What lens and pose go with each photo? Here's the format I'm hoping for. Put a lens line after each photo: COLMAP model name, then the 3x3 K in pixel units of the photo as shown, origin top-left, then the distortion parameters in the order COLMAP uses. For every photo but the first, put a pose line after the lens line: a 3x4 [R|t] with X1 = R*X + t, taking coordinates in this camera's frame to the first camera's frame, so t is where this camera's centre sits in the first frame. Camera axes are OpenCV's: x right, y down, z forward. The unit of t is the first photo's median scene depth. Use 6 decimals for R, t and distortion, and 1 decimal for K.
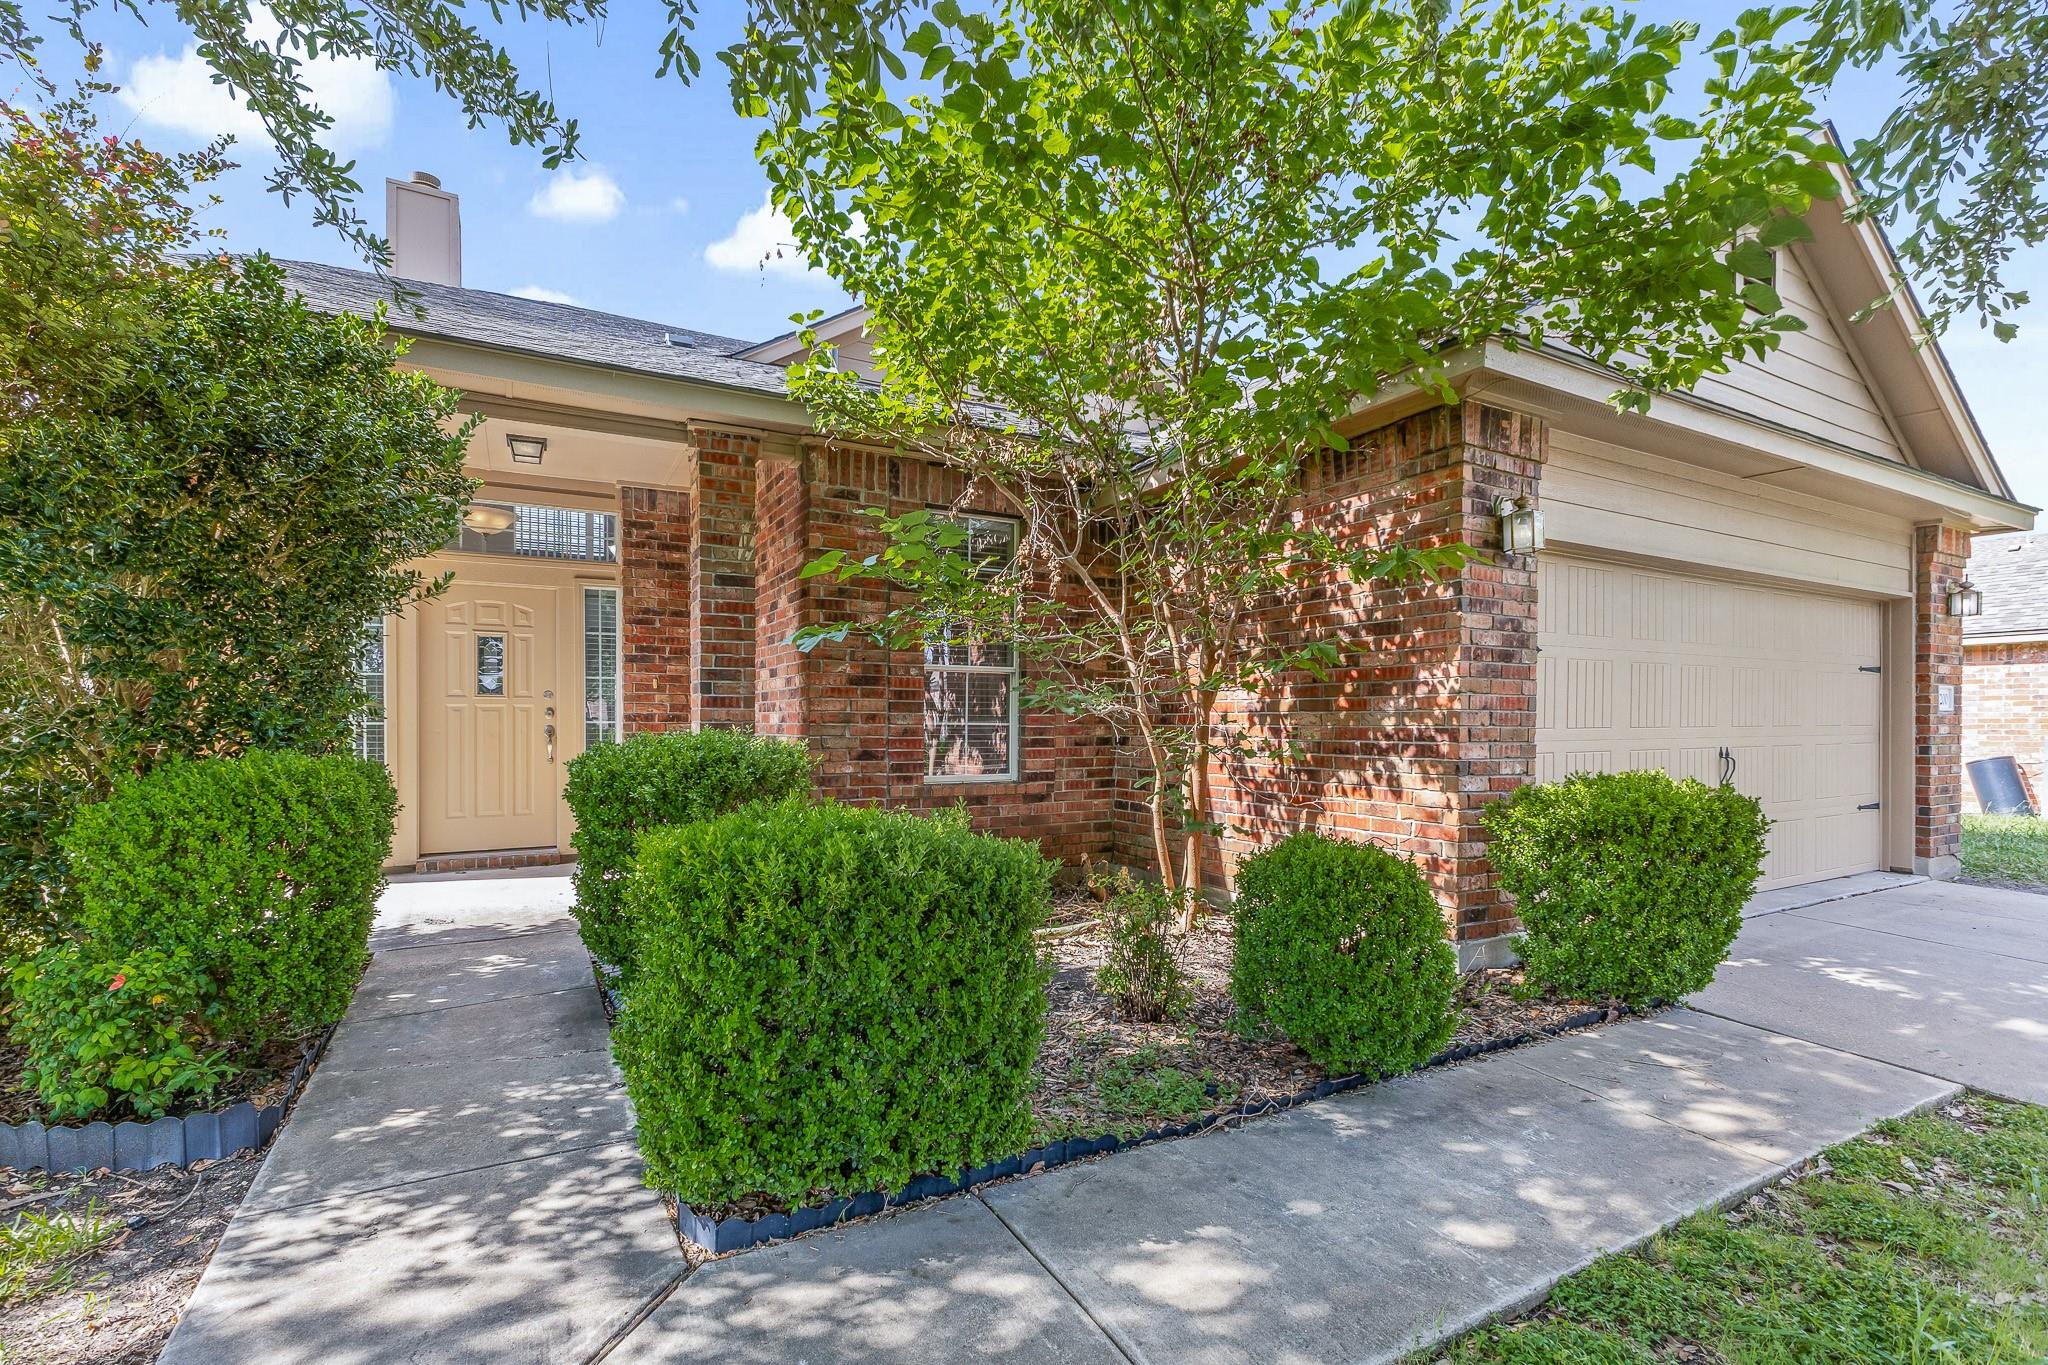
lens RADIAL K [[904.4, 0, 1009.9], [0, 904.4, 716.3], [0, 0, 1]] dist [0.011871, -0.003485]
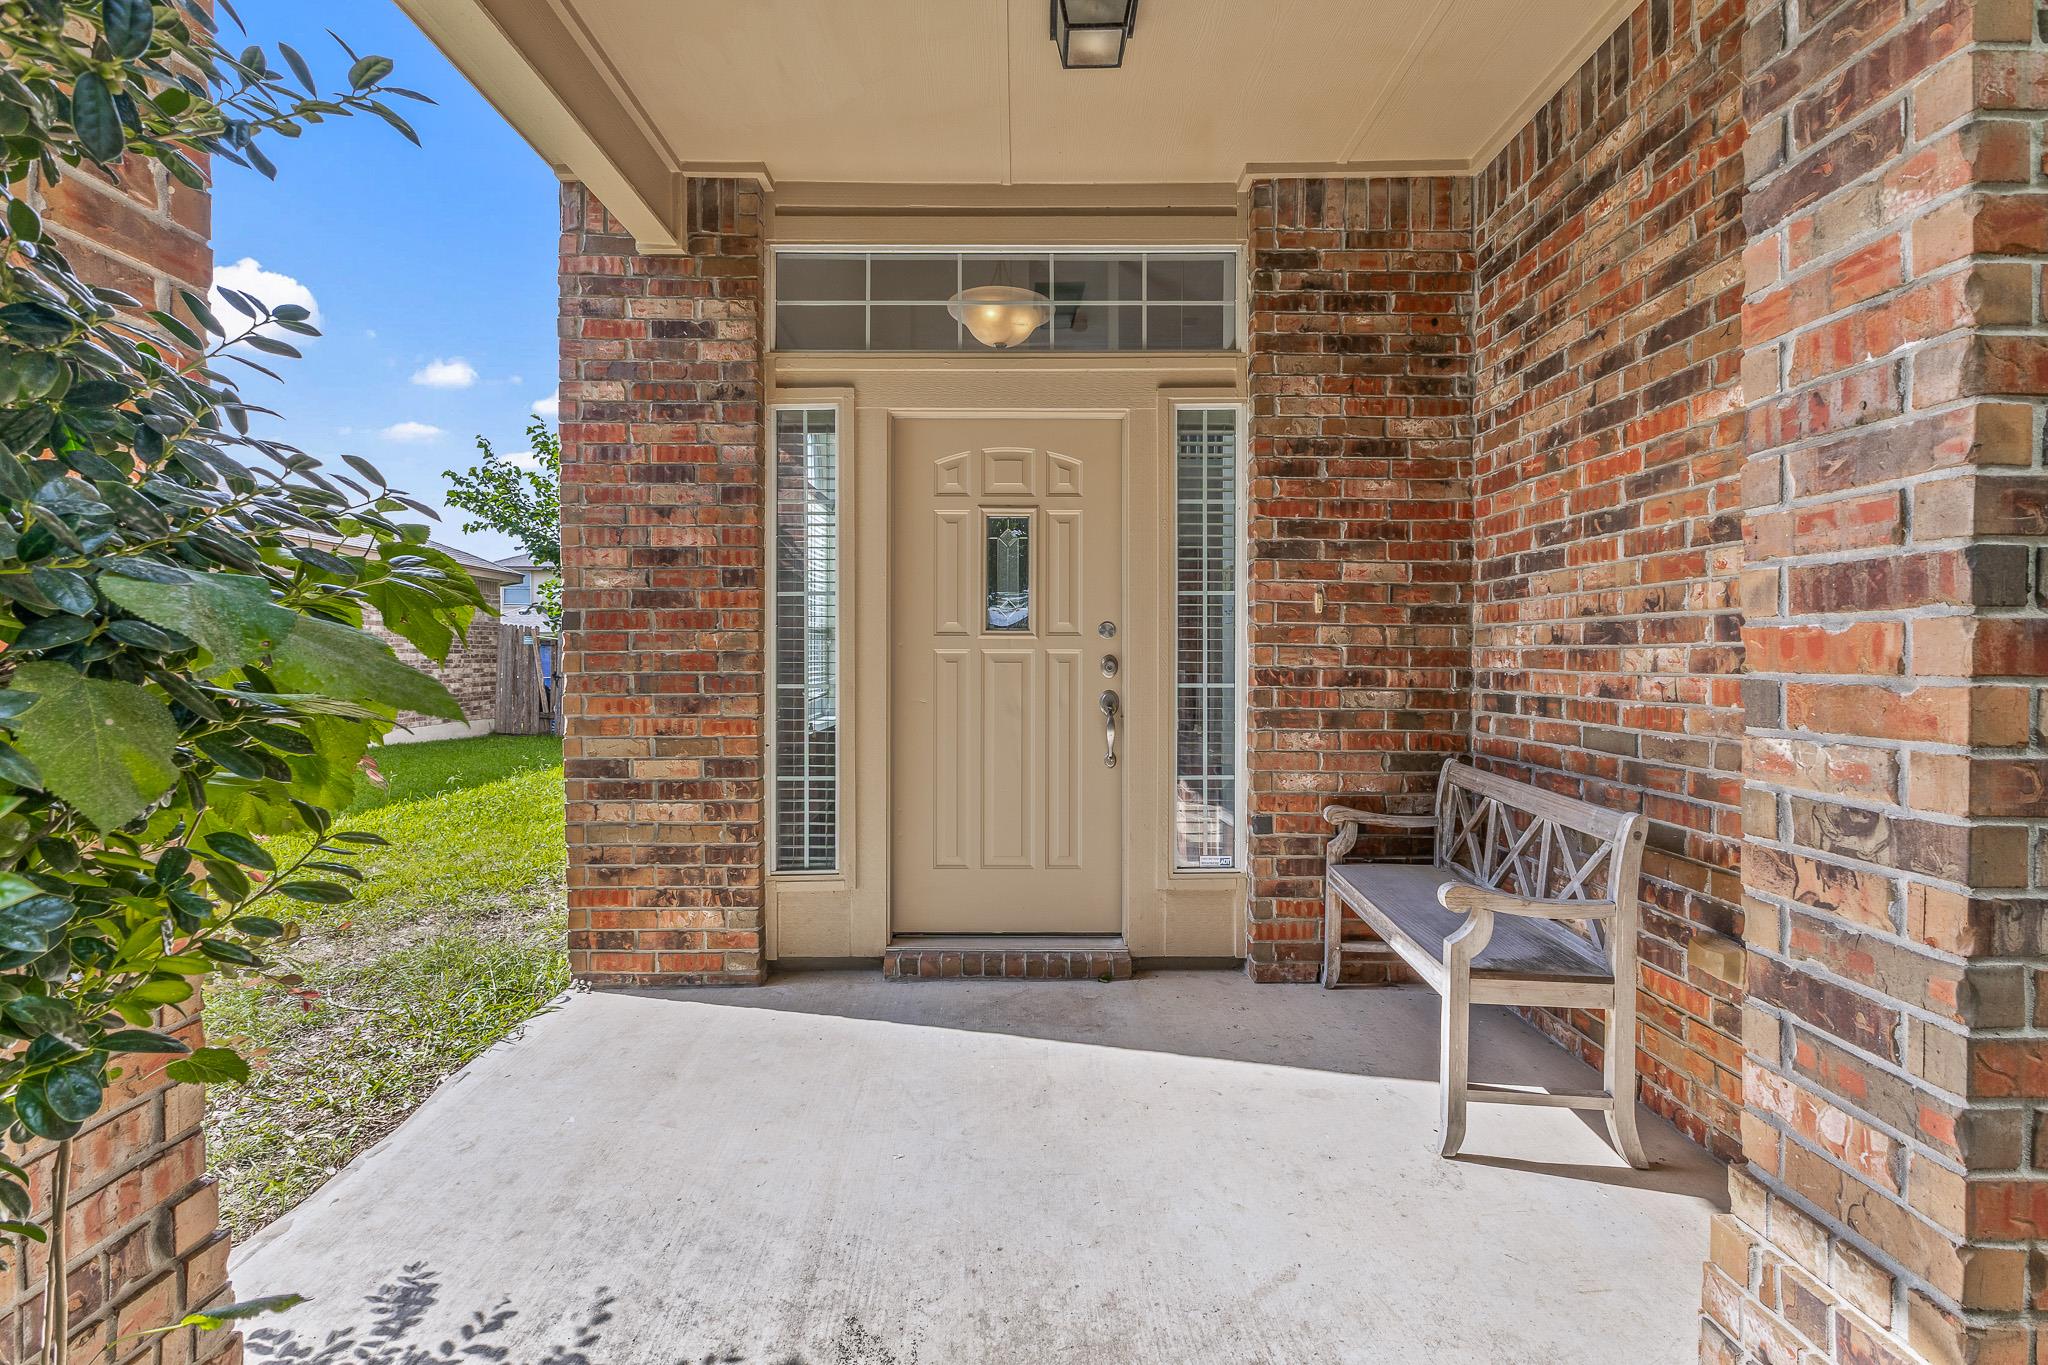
lens RADIAL K [[904.4, 0, 1022.3], [0, 904.4, 674.5], [0, 0, 1]] dist [0.011871, -0.003485]
pose [[0.877886, 0.006480, -0.478826, -0.305160], [-0.002694, 0.999959, 0.008593, -0.003404], [0.478862, -0.006254, 0.877868, 0.528550]]
